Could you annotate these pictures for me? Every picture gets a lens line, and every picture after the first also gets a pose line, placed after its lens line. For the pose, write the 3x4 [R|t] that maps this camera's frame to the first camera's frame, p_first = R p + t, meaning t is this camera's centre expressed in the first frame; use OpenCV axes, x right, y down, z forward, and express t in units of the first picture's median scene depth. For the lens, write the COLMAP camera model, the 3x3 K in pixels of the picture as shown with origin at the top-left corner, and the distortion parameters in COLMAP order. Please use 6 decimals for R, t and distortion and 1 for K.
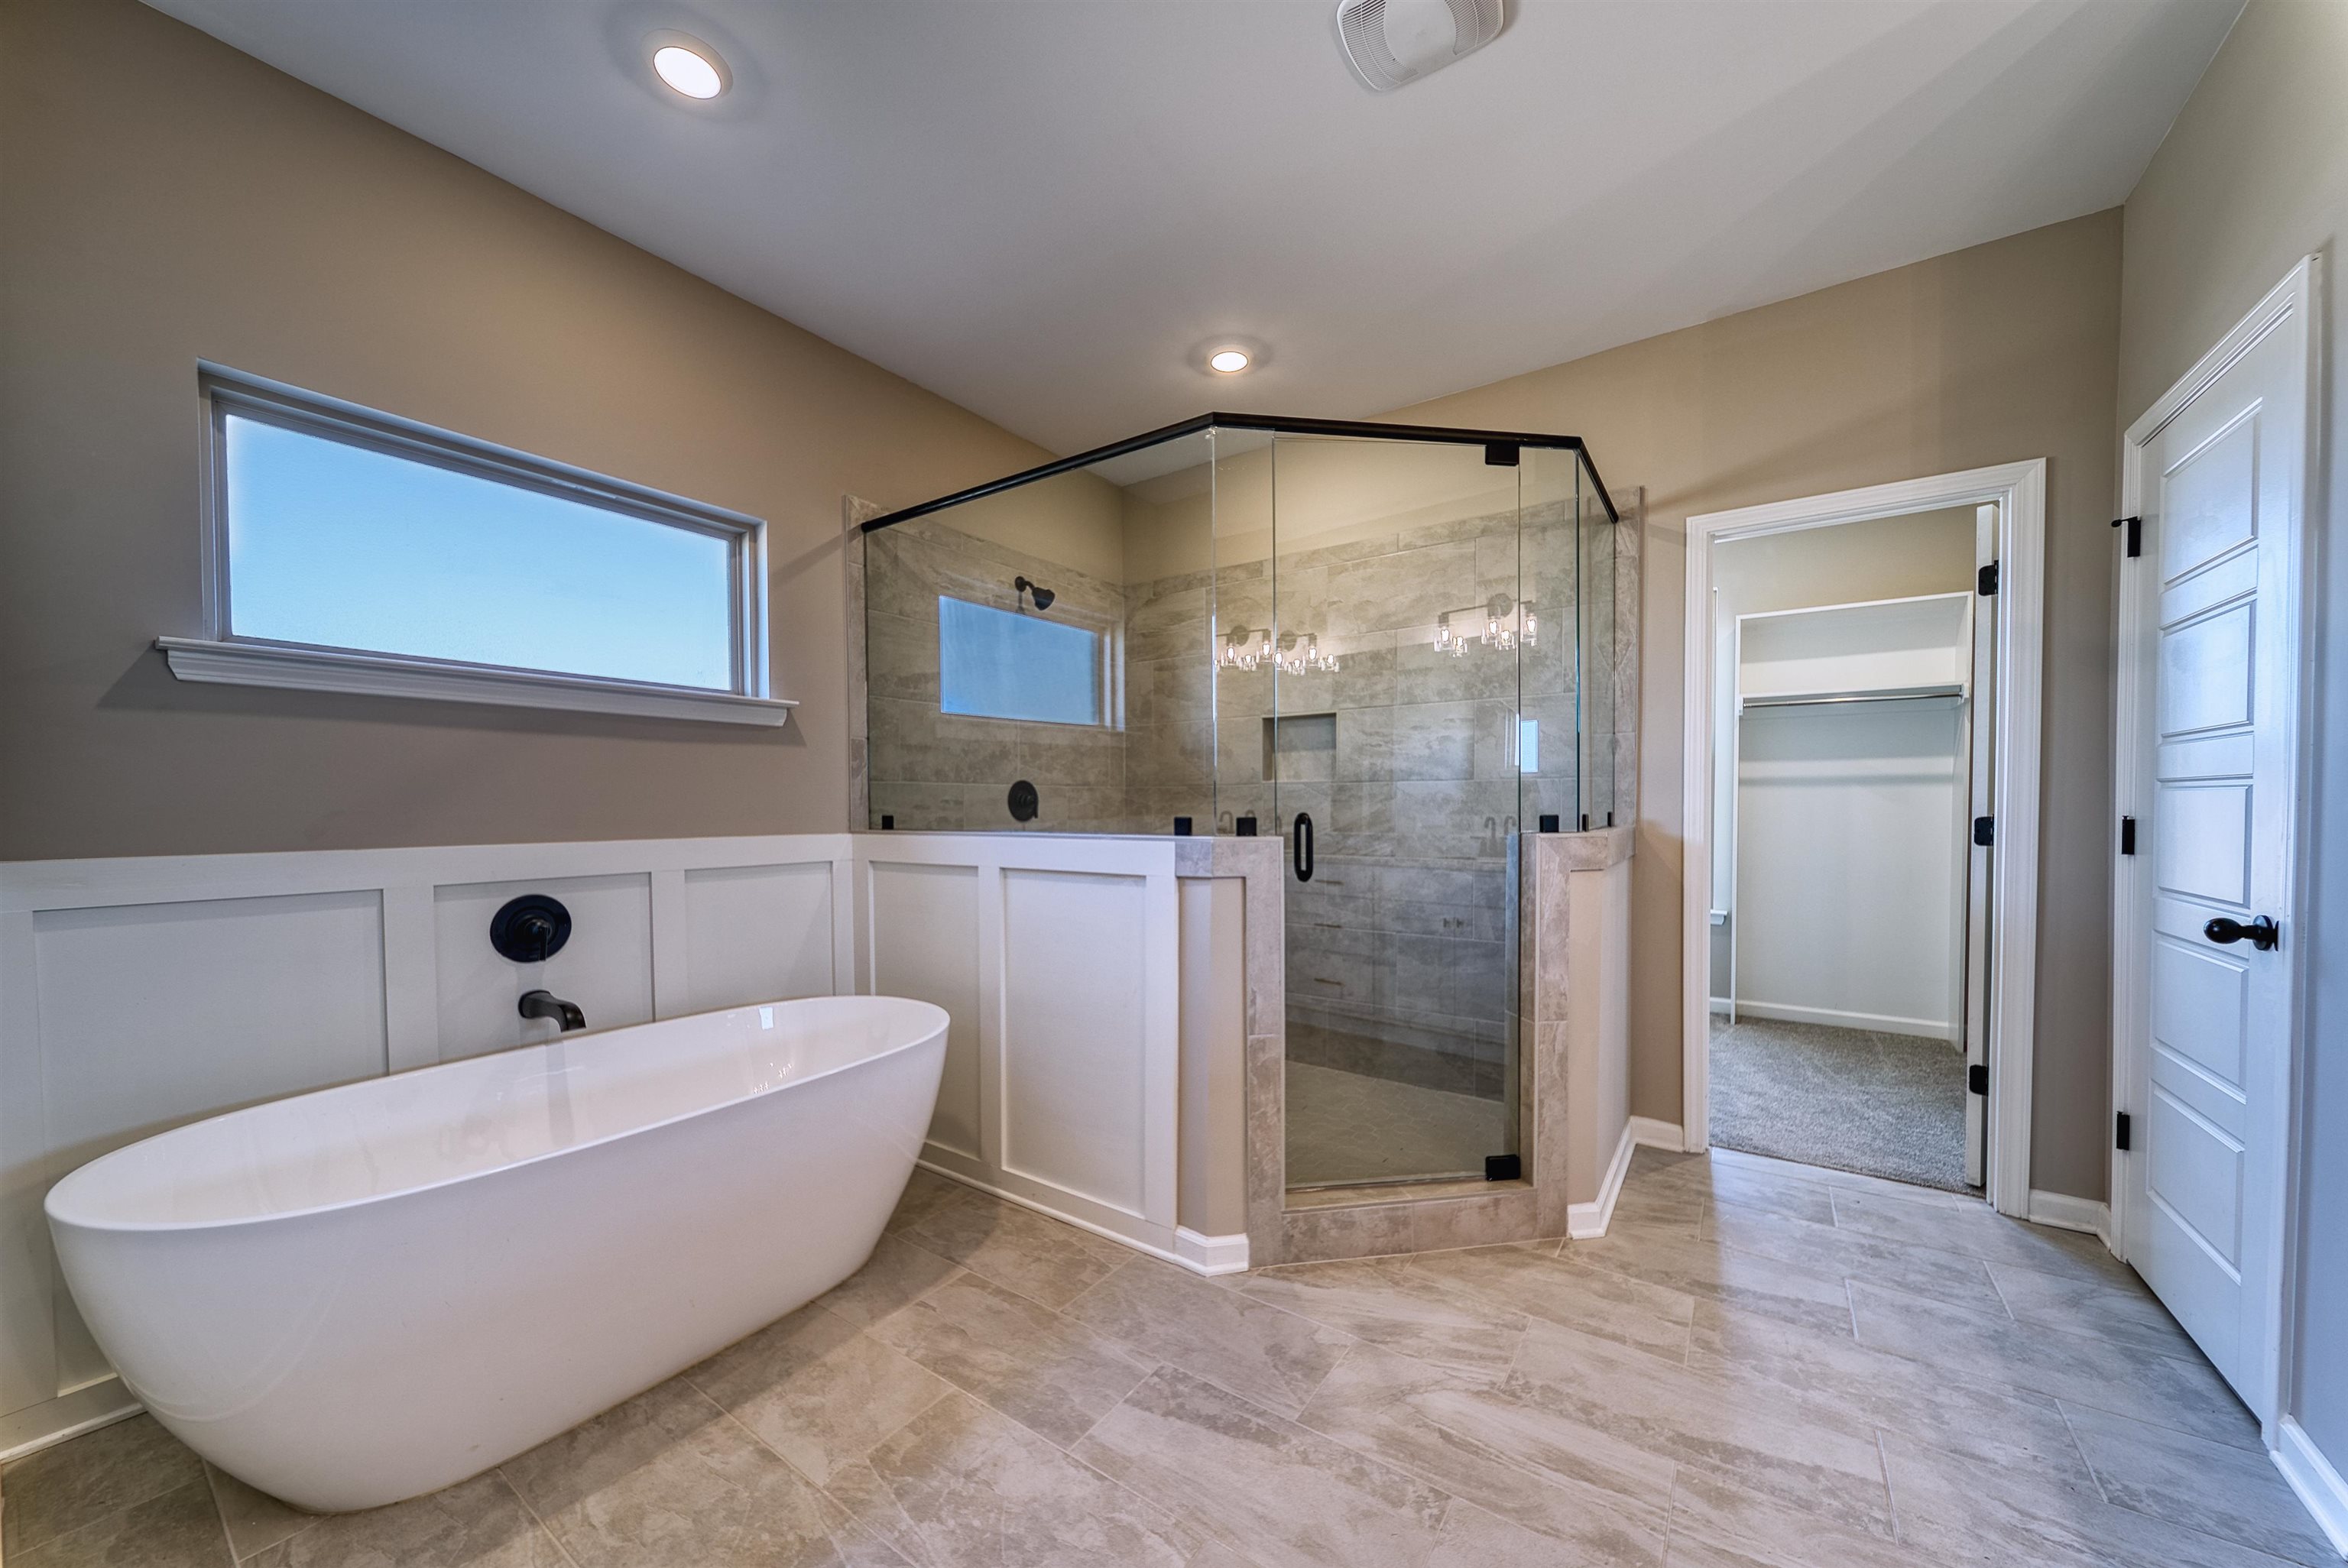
lens RADIAL K [[833.0, 0, 1171.1], [0, 833.0, 817.9], [0, 0, 1]] dist [-0.010427, -0.000093]
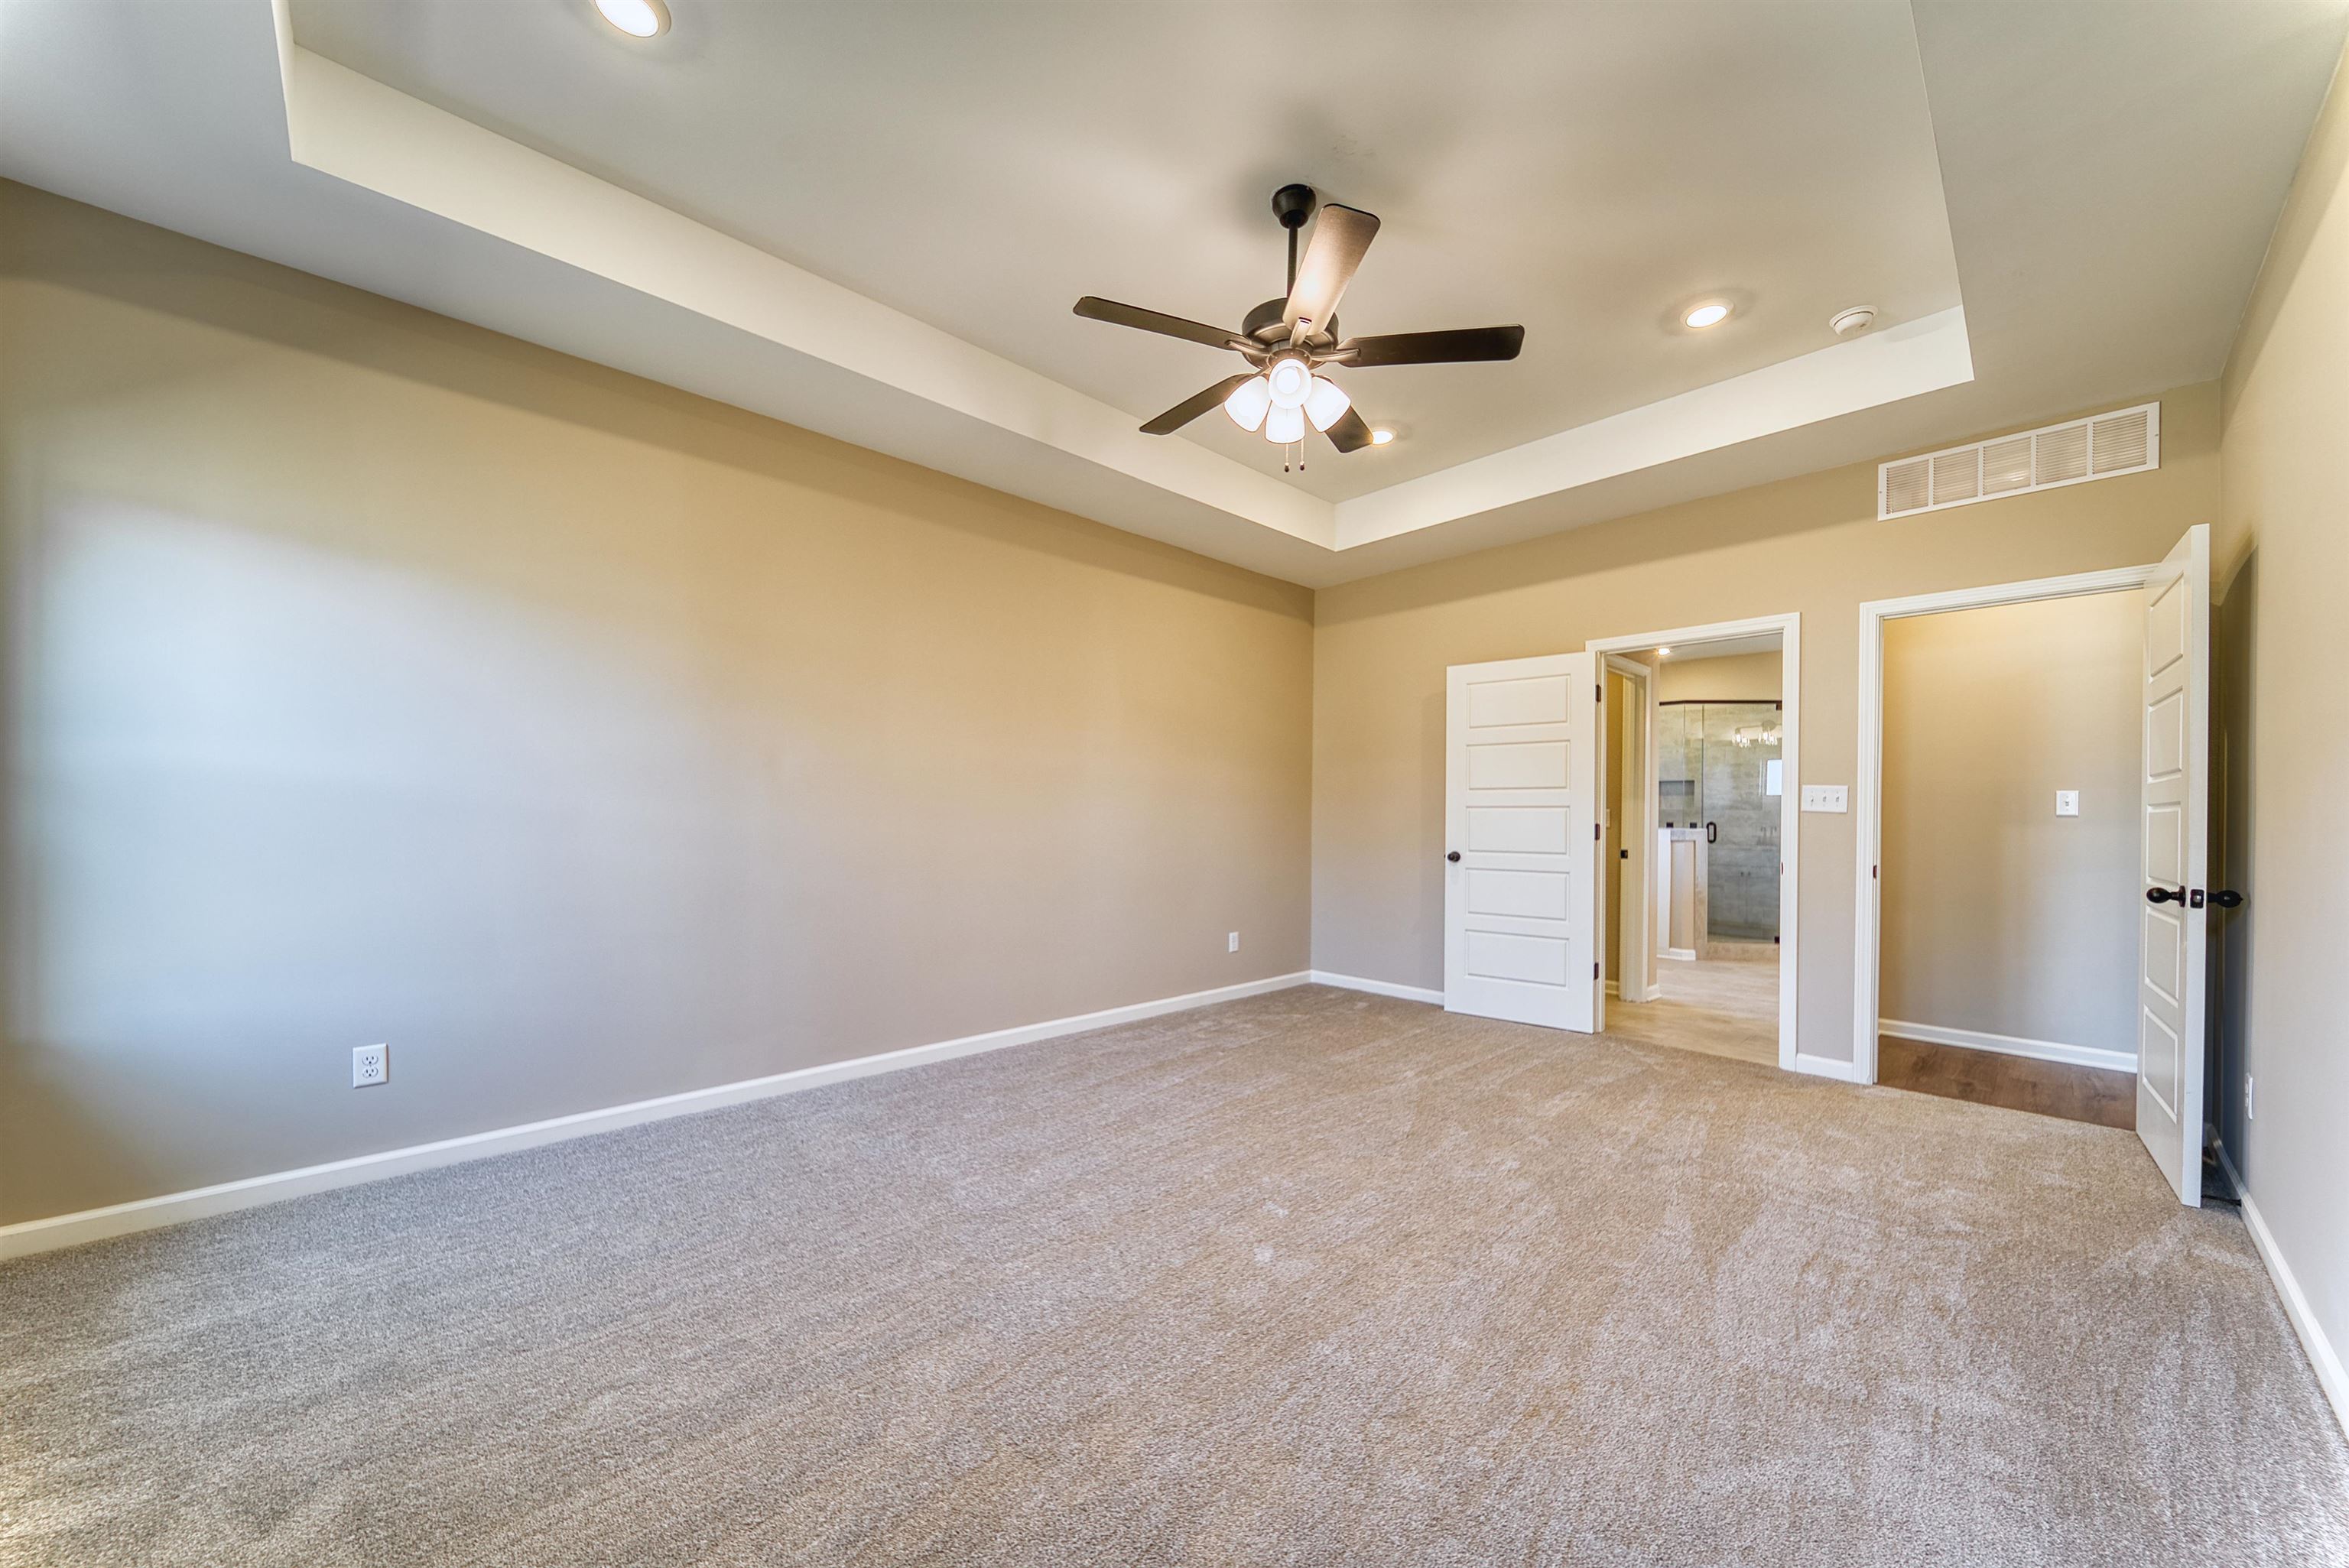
lens RADIAL K [[833.4, 0, 1171.6], [0, 833.4, 817.9], [0, 0, 1]] dist [-0.010427, -0.000093]
pose [[0.978584, 0.019911, -0.204880, -1.181013], [-0.024083, 0.999550, -0.017890, 0.084999], [0.204432, 0.022441, 0.978624, -2.454912]]
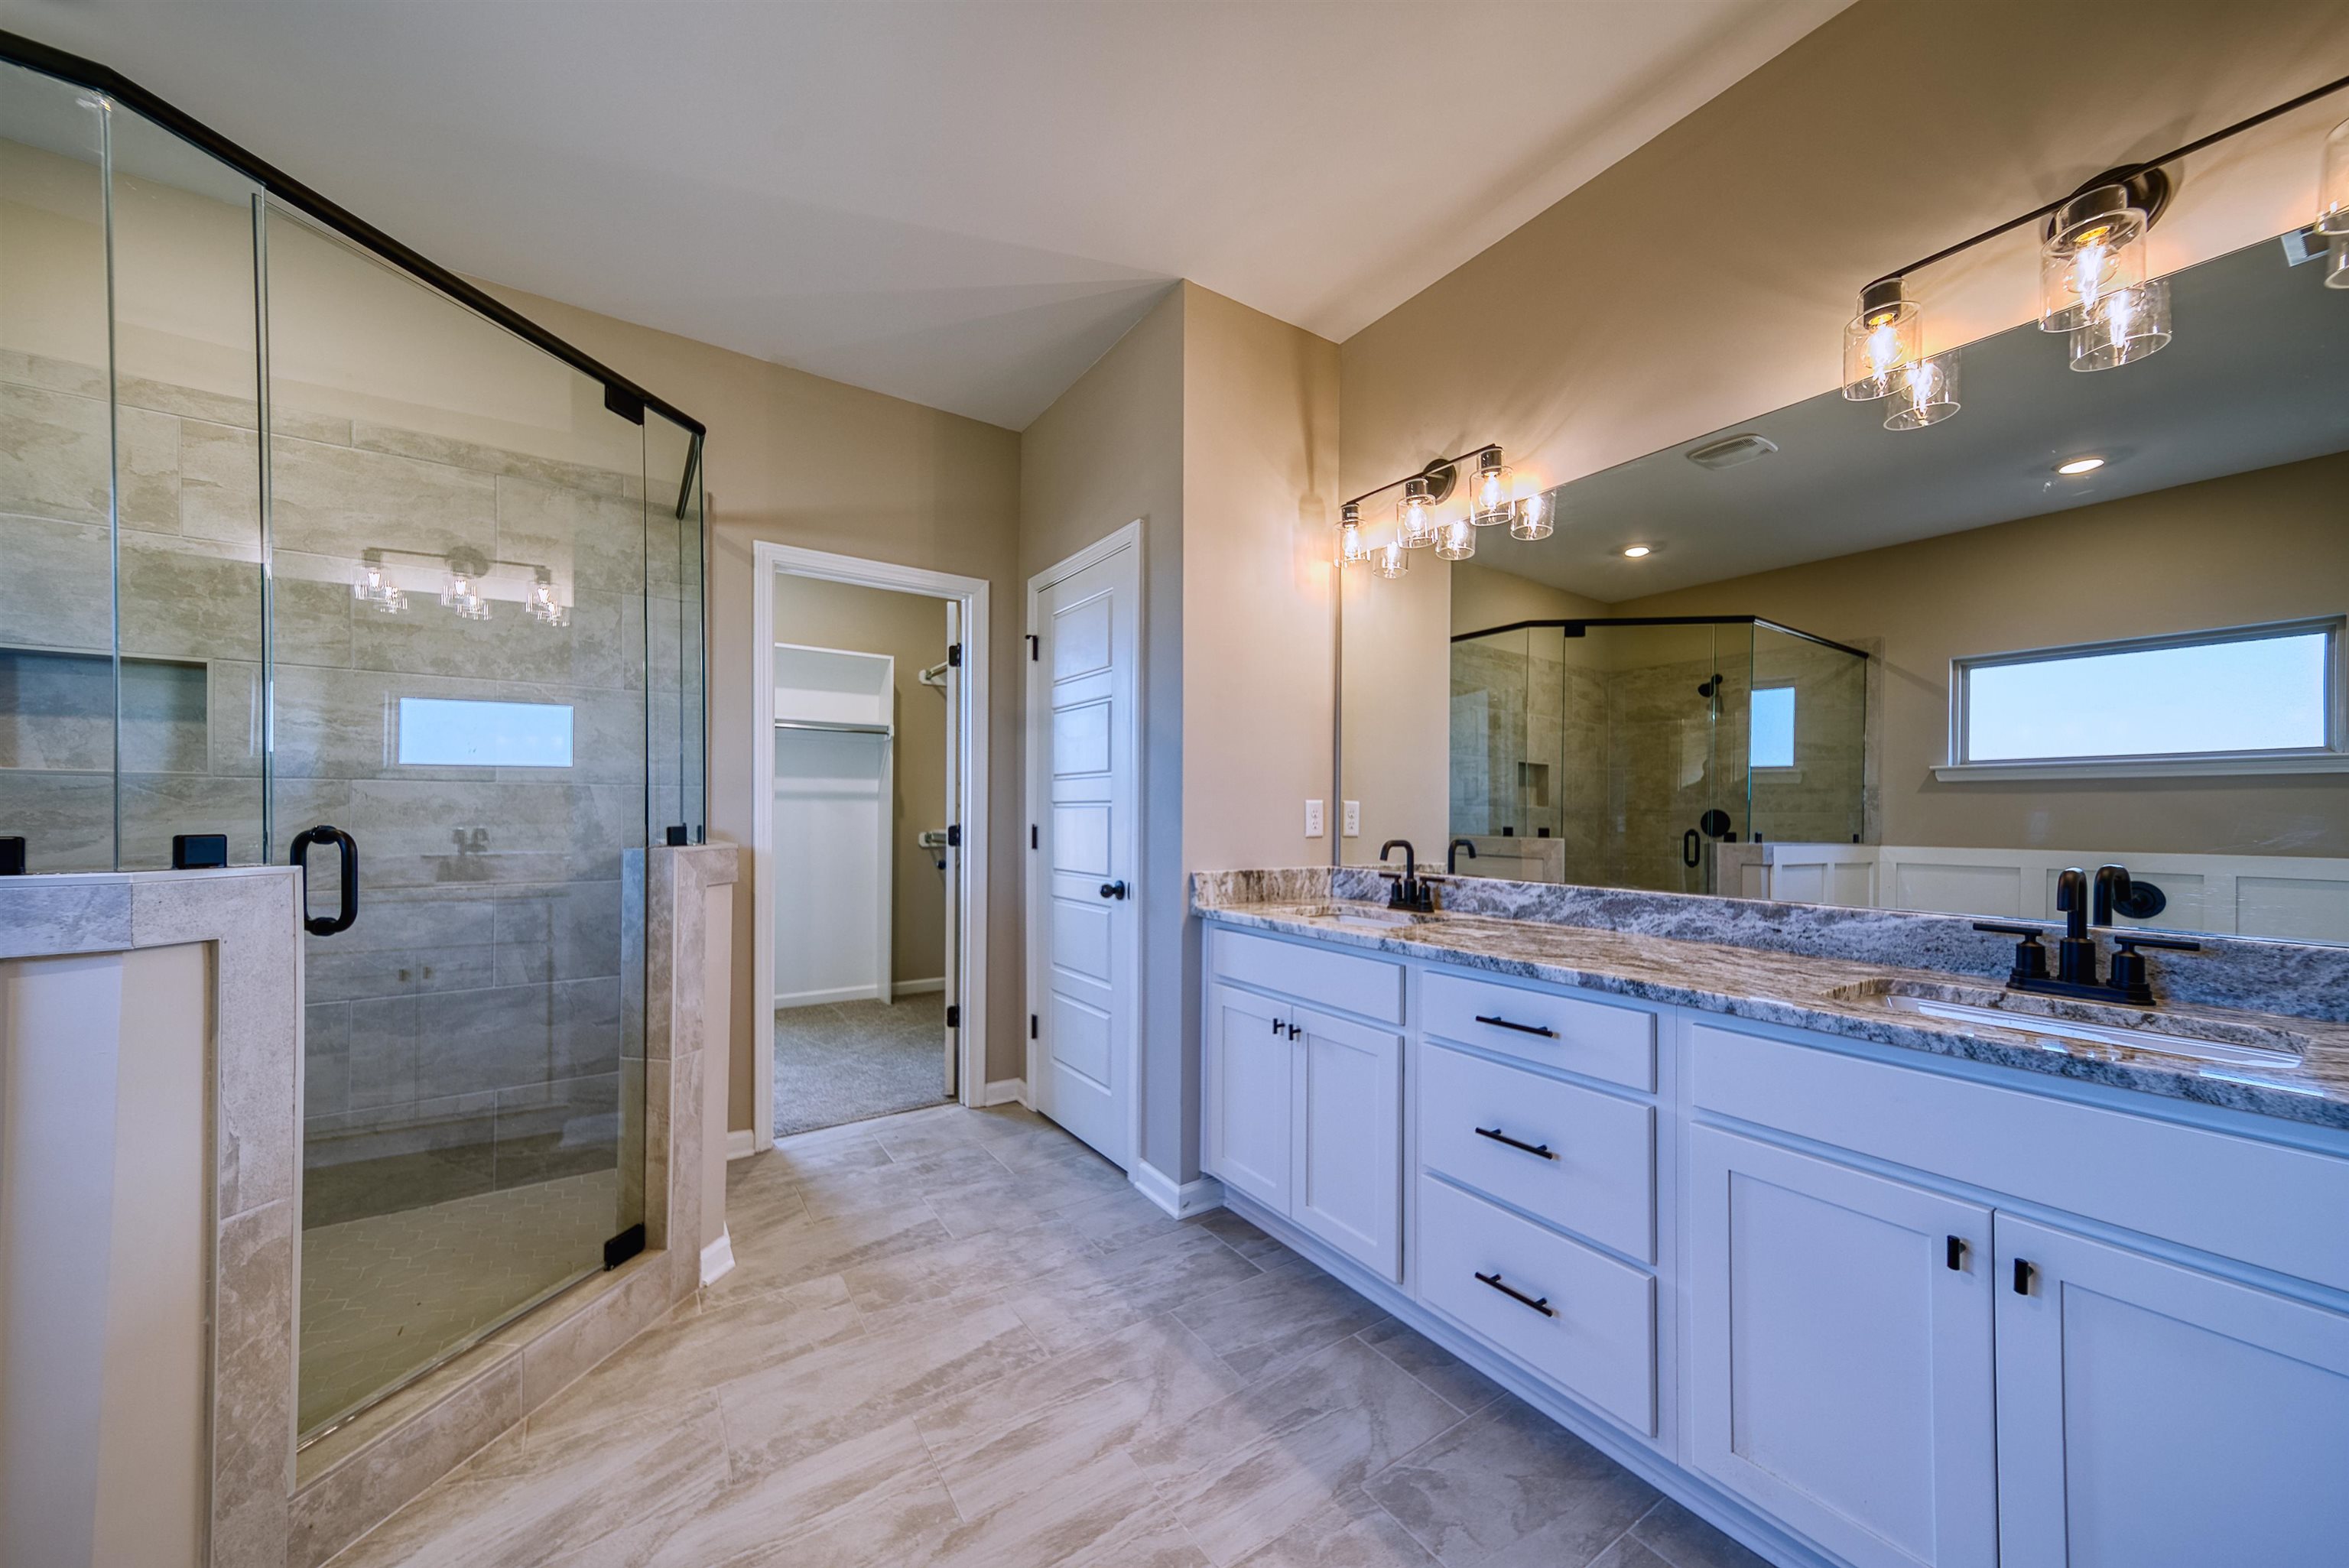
lens RADIAL K [[823.7, 0, 1181.7], [0, 823.7, 808.8], [0, 0, 1]] dist [0.019002, -0.000278]
pose [[0.353676, 0.012234, 0.935288, -0.203007], [0.009064, 0.999823, -0.016505, -0.002888], [-0.935324, 0.014315, 0.353502, 0.170462]]
